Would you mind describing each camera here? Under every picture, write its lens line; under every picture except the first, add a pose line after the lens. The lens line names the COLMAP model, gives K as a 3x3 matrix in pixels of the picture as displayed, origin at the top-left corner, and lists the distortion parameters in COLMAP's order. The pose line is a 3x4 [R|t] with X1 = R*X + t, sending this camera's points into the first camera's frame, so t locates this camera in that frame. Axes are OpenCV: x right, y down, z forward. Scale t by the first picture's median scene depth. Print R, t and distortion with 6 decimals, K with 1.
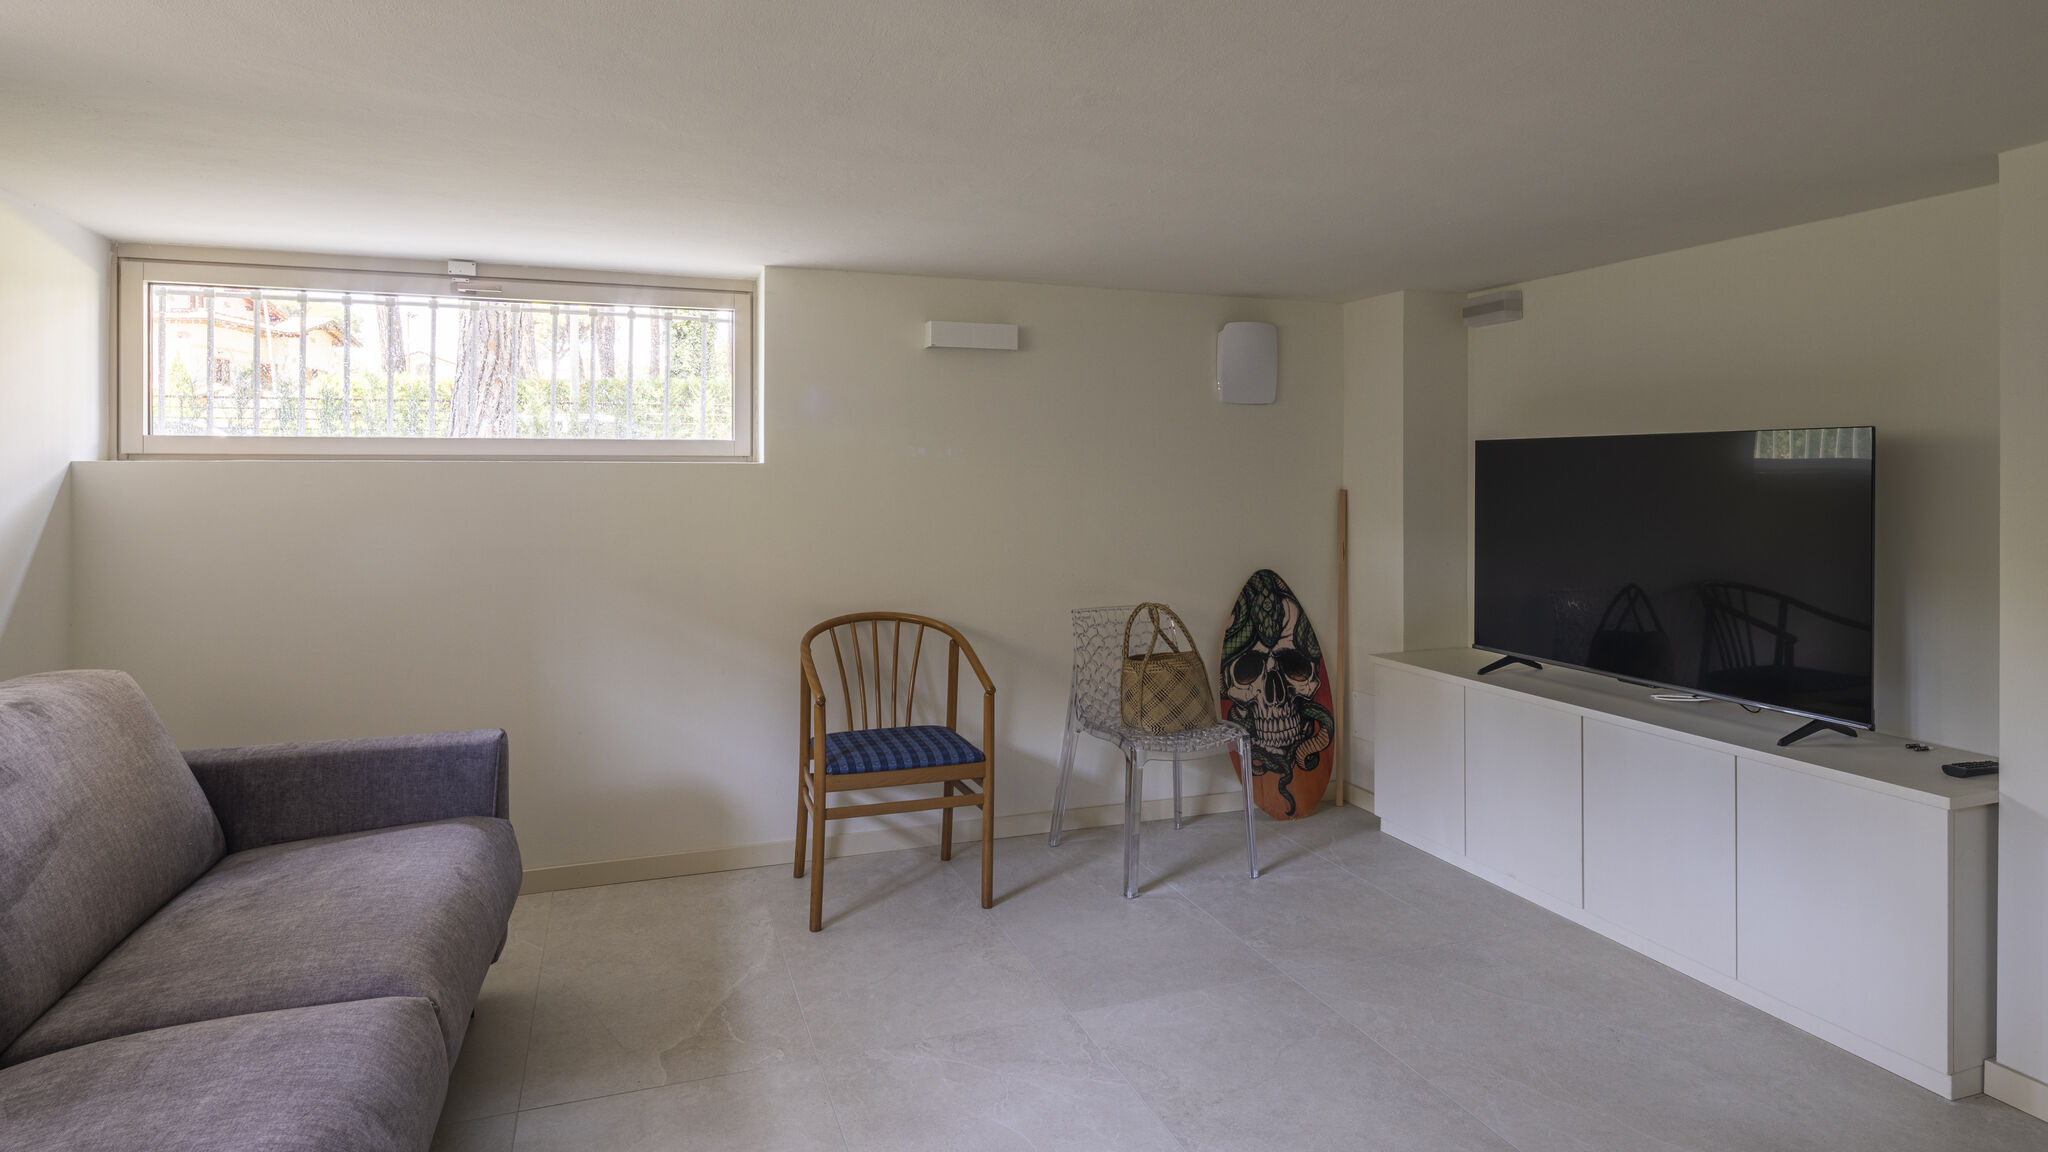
lens RADIAL K [[1104.3, 0, 1024.6], [0, 1104.3, 534.3], [0, 0, 1]] dist [0.015504, 0.000013]
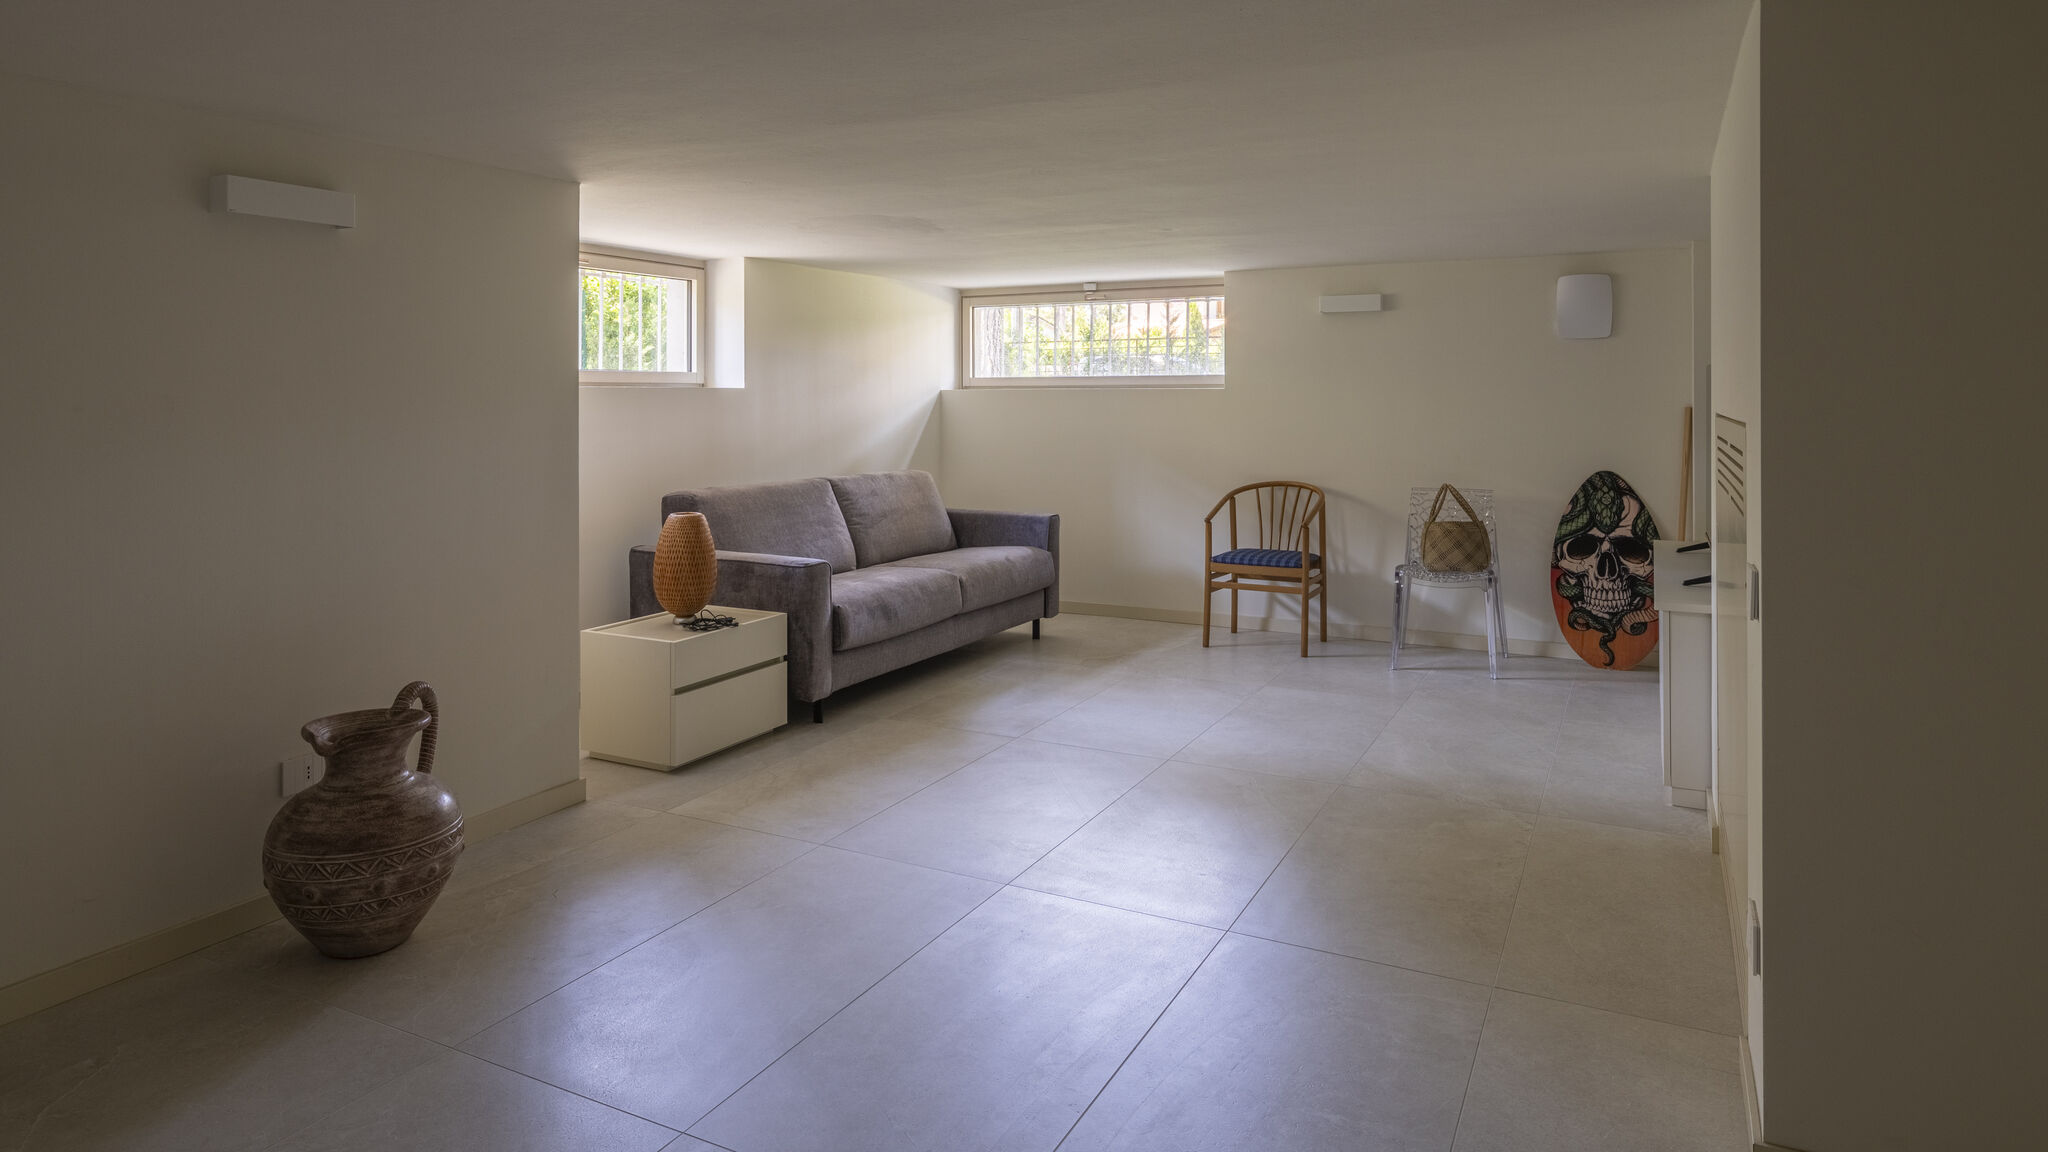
lens RADIAL K [[1021.3, 0, 1021.9], [0, 1021.3, 561.1], [0, 0, 1]] dist [0.000369, -0.000019]
pose [[0.712302, 0.109739, -0.693241, 0.561807], [-0.040628, 0.992492, 0.115366, 0.026500], [0.700696, -0.054010, 0.711412, -0.300010]]
